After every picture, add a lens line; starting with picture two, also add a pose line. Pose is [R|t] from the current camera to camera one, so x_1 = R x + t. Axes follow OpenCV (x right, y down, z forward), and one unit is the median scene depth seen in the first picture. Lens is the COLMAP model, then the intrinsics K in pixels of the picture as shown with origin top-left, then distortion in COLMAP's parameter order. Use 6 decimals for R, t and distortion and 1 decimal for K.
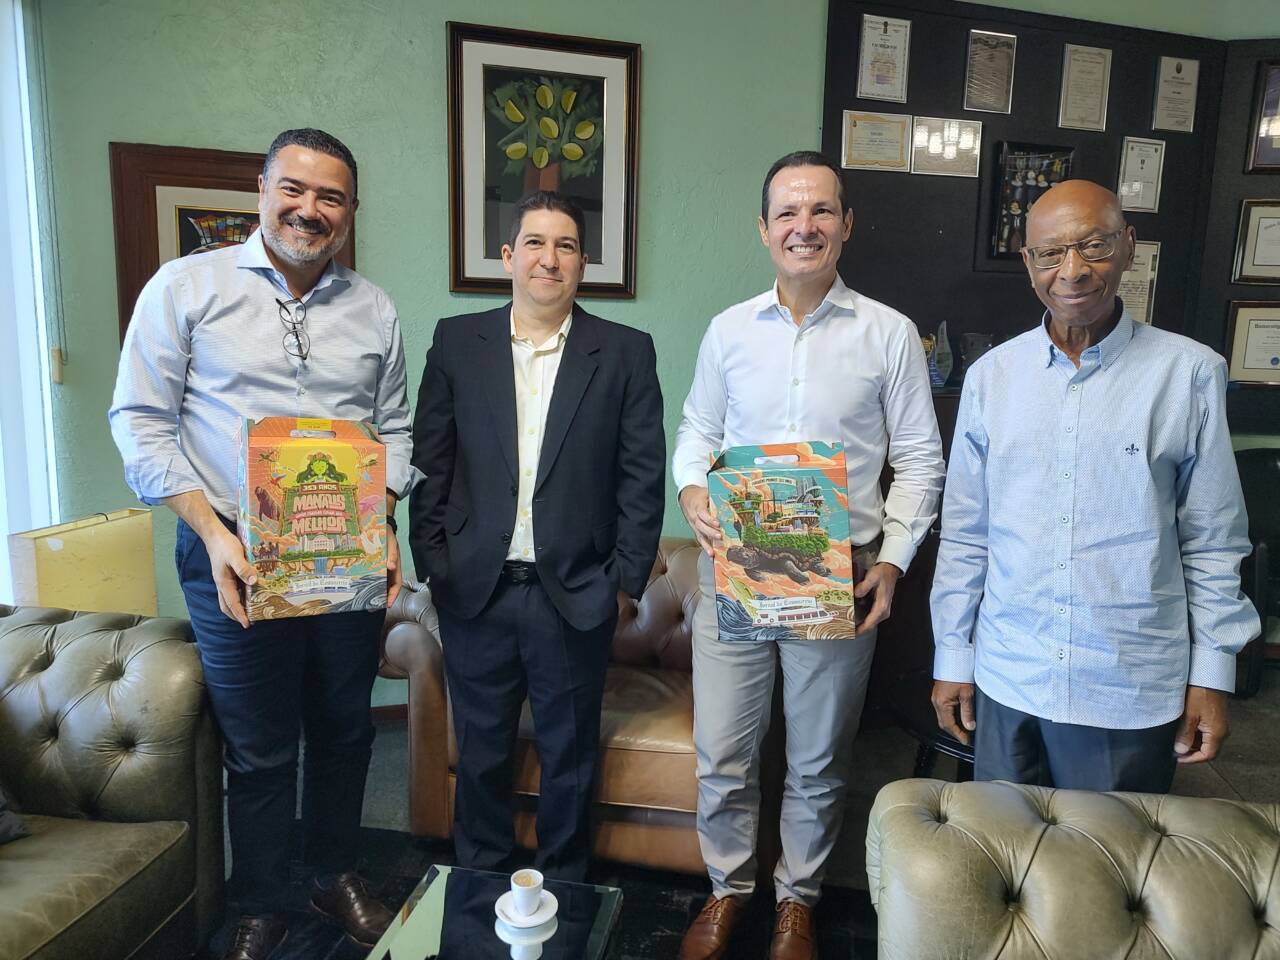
lens RADIAL K [[906.3, 0, 638.7], [0, 906.3, 485.3], [0, 0, 1]] dist [-0.005600, 0.000235]
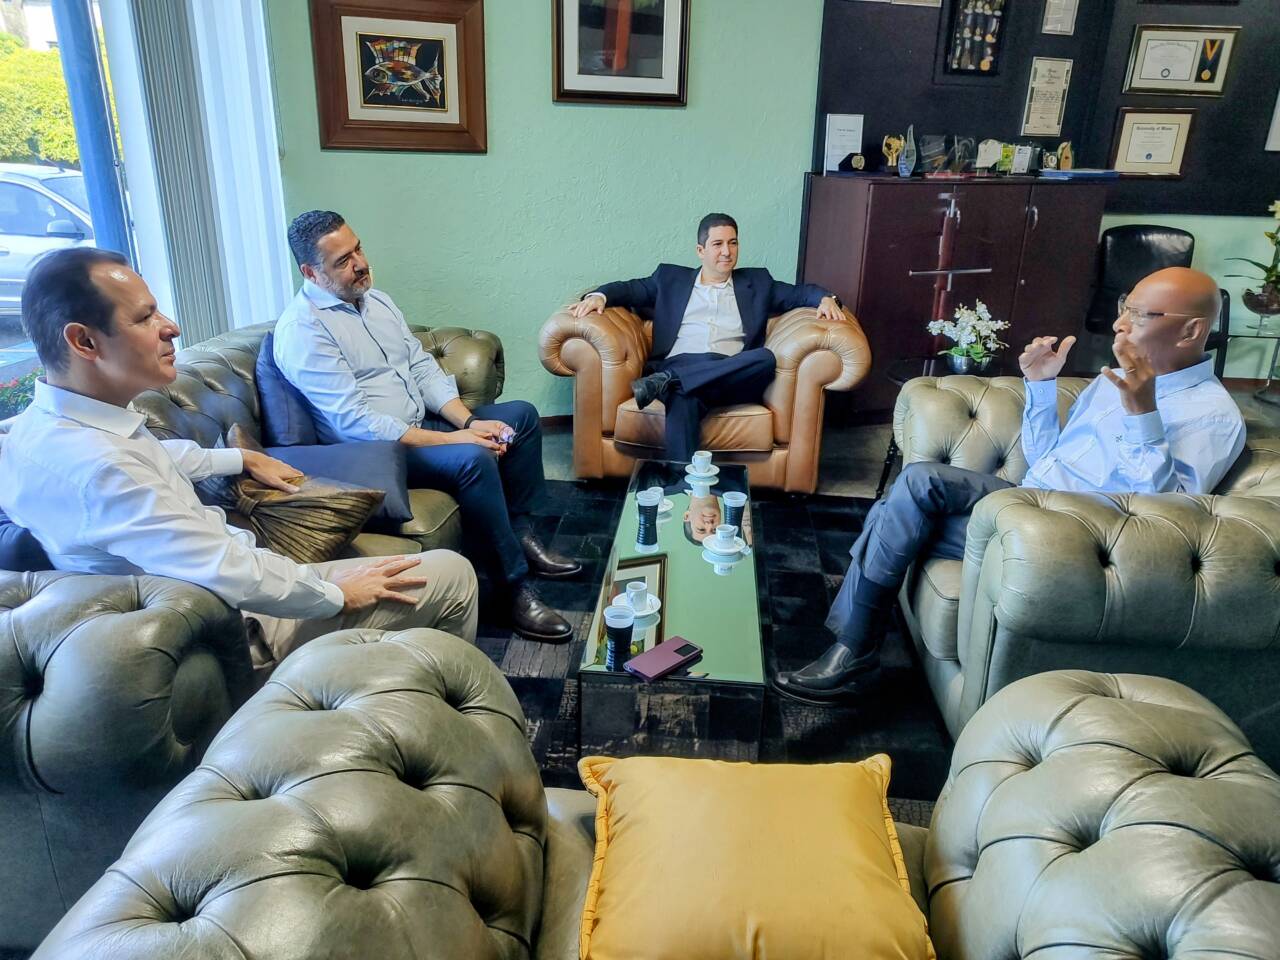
lens RADIAL K [[906.3, 0, 639.0], [0, 906.3, 472.2], [0, 0, 1]] dist [-0.005600, 0.000235]
pose [[0.995633, -0.032297, 0.087587, -0.180657], [0.014895, 0.981186, 0.192490, 0.053644], [-0.092156, -0.190345, 0.977382, -0.334360]]
